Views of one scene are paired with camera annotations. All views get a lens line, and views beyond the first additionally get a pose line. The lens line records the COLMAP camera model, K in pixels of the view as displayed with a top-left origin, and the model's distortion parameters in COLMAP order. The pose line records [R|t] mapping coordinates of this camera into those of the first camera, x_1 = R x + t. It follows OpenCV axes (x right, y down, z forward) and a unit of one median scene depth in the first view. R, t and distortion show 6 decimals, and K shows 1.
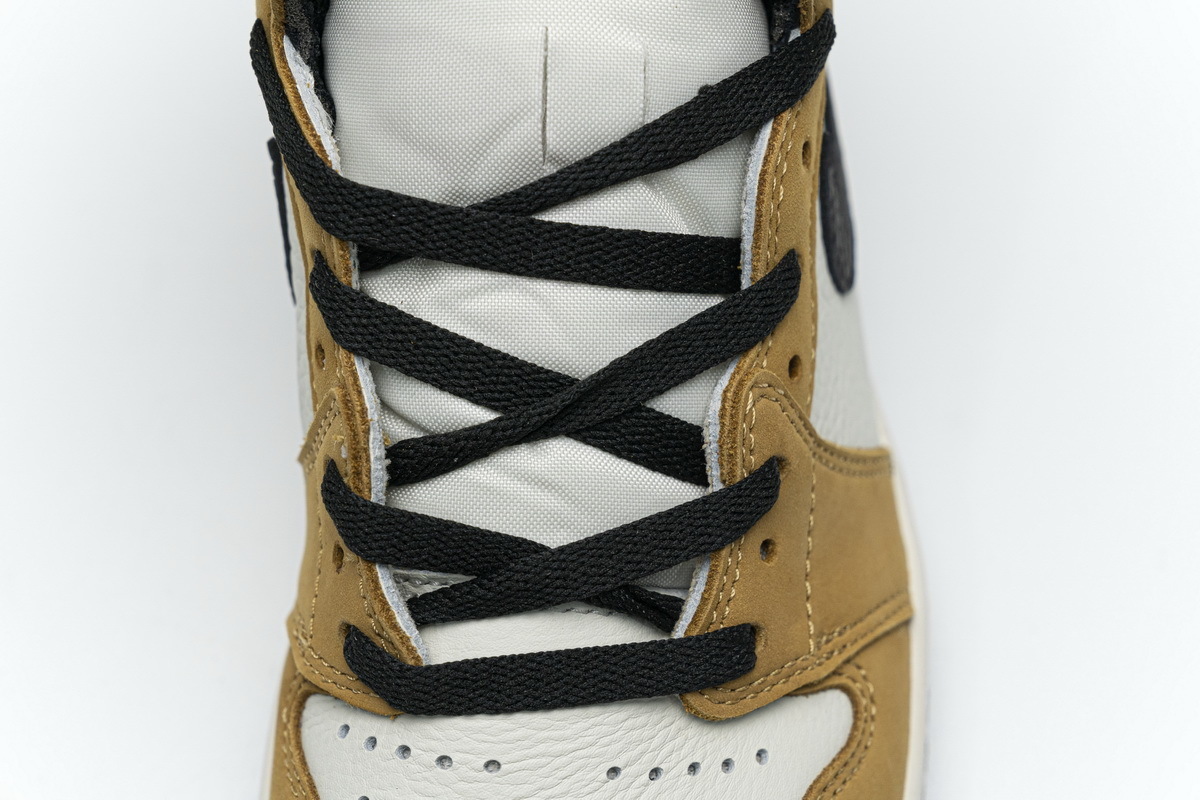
lens RADIAL K [[2357.0, 0, 600.0], [0, 2357.0, 400.0], [0, 0, 1]] dist [0.036363, 0.068030]
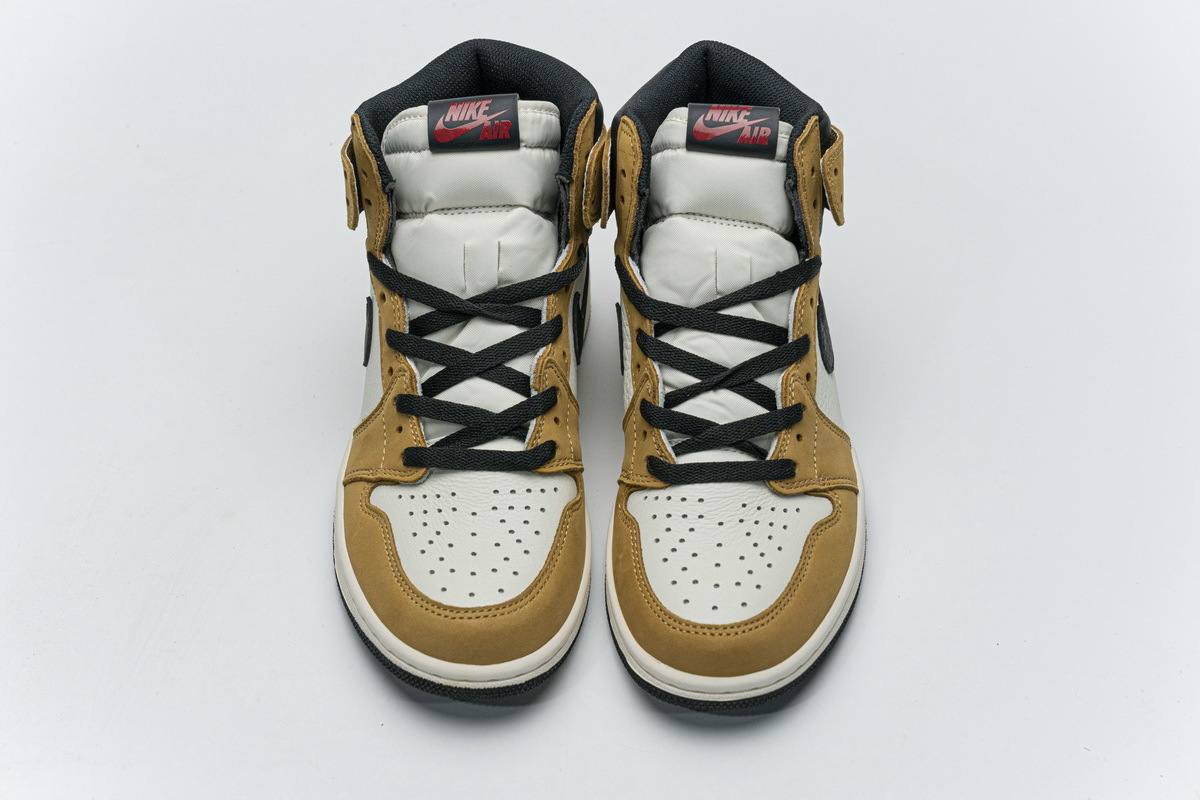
lens RADIAL K [[2357.0, 0, 600.0], [0, 2357.0, 400.0], [0, 0, 1]] dist [0.036363, 0.068030]
pose [[0.999690, 0.007806, -0.023629, -0.099144], [-0.014077, 0.960393, -0.278295, 0.810925], [0.020520, 0.278541, 0.960205, -1.703310]]
